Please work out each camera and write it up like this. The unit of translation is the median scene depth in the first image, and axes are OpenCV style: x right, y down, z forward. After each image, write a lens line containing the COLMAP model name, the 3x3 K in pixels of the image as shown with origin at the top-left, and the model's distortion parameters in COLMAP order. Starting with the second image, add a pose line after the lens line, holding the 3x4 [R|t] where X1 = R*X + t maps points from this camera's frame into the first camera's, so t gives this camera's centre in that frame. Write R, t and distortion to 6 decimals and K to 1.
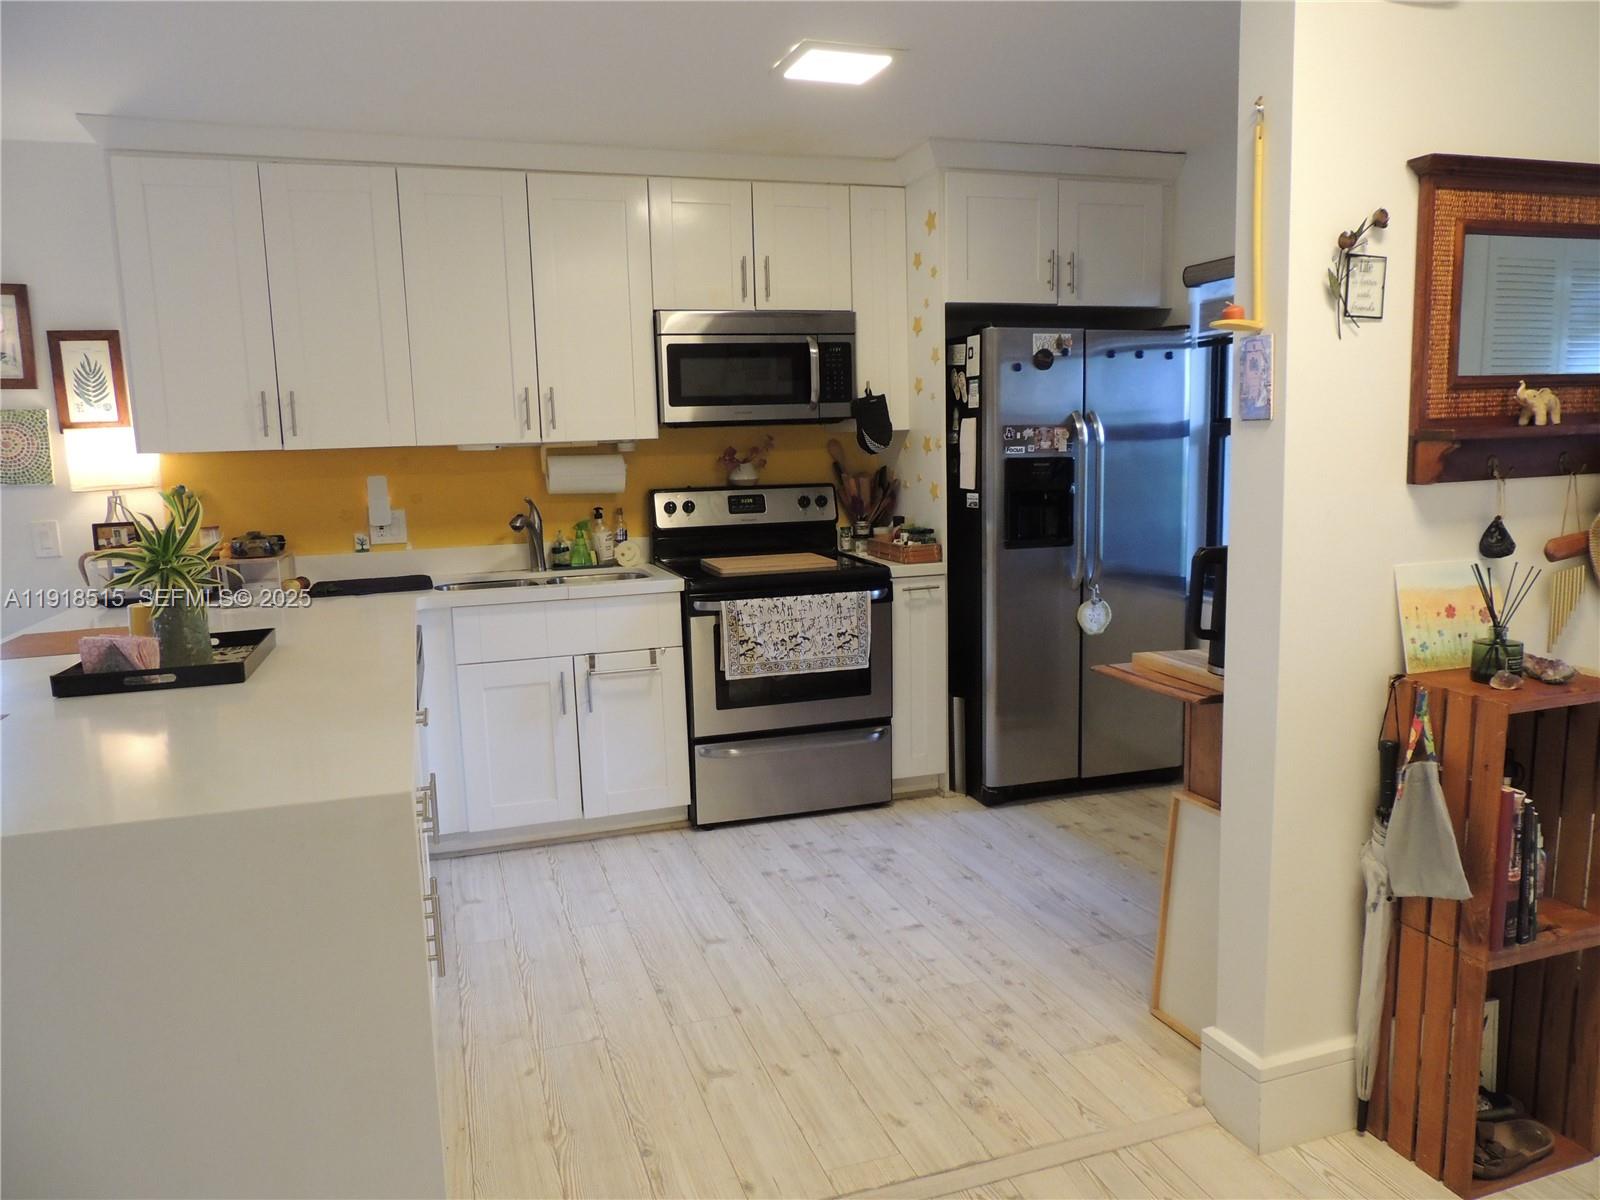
lens RADIAL K [[1142.6, 0, 798.2], [0, 1142.6, 604.2], [0, 0, 1]] dist [-0.022656, 0.008612]
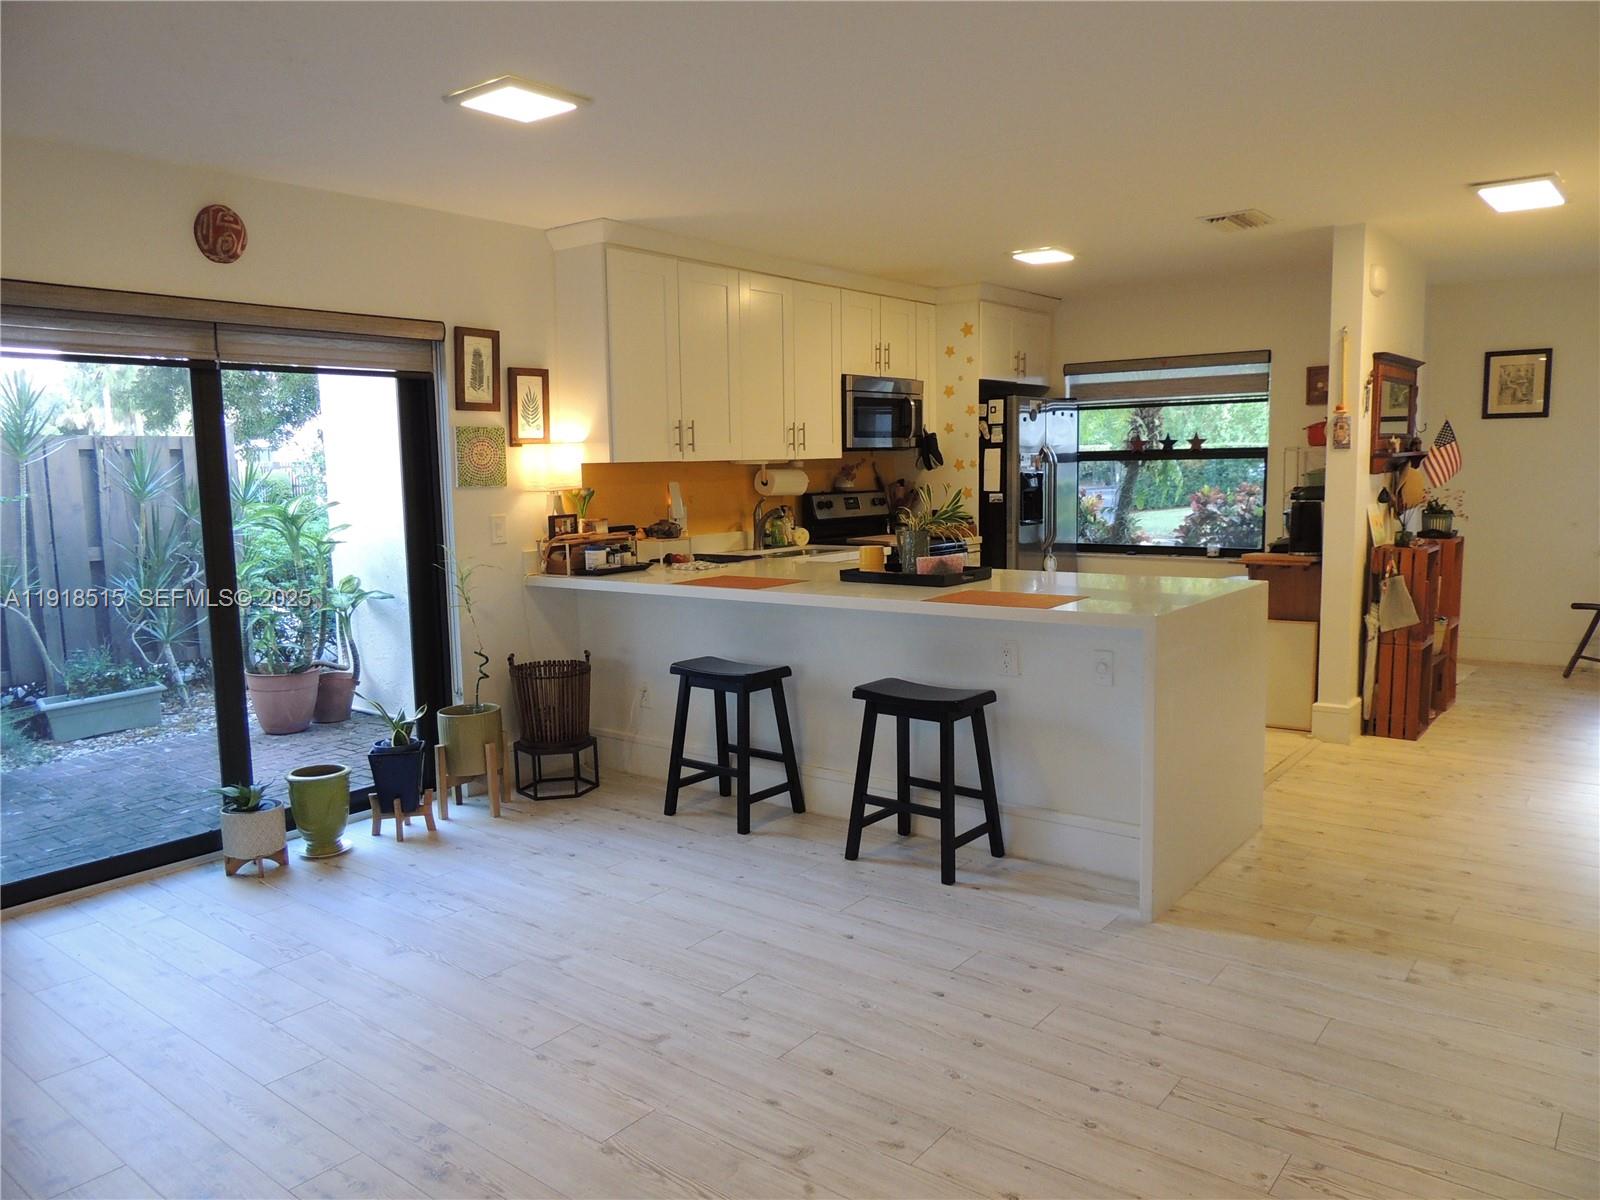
lens RADIAL K [[1142.6, 0, 798.2], [0, 1142.6, 604.2], [0, 0, 1]] dist [-0.022656, 0.008612]
pose [[0.836220, -0.056924, 0.545432, -1.062492], [0.075697, 0.997059, -0.011995, 0.065361], [-0.543145, 0.051317, 0.838069, -0.242879]]
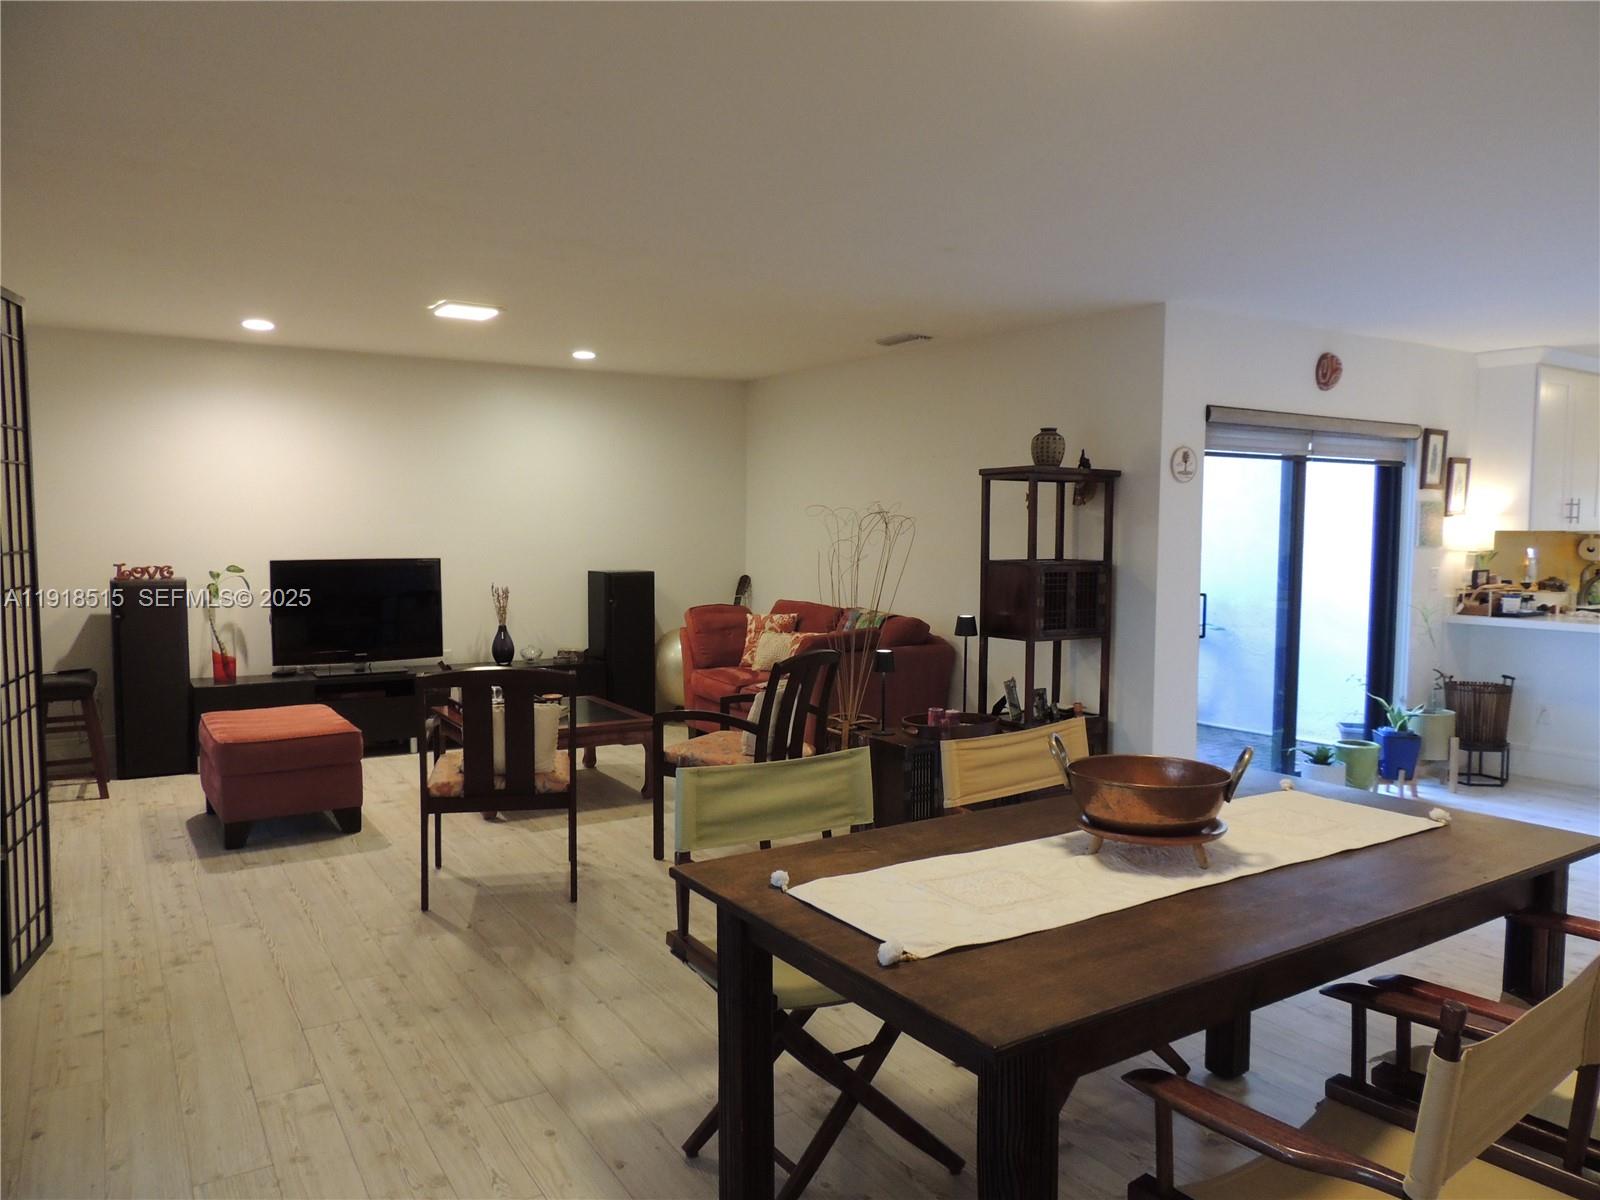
lens RADIAL K [[1142.6, 0, 798.2], [0, 1142.6, 604.2], [0, 0, 1]] dist [-0.022656, 0.008612]
pose [[0.972145, 0.014997, 0.233898, -1.929284], [0.001090, 0.997651, -0.068495, 0.092005], [-0.234376, 0.066842, 0.969845, -0.398245]]
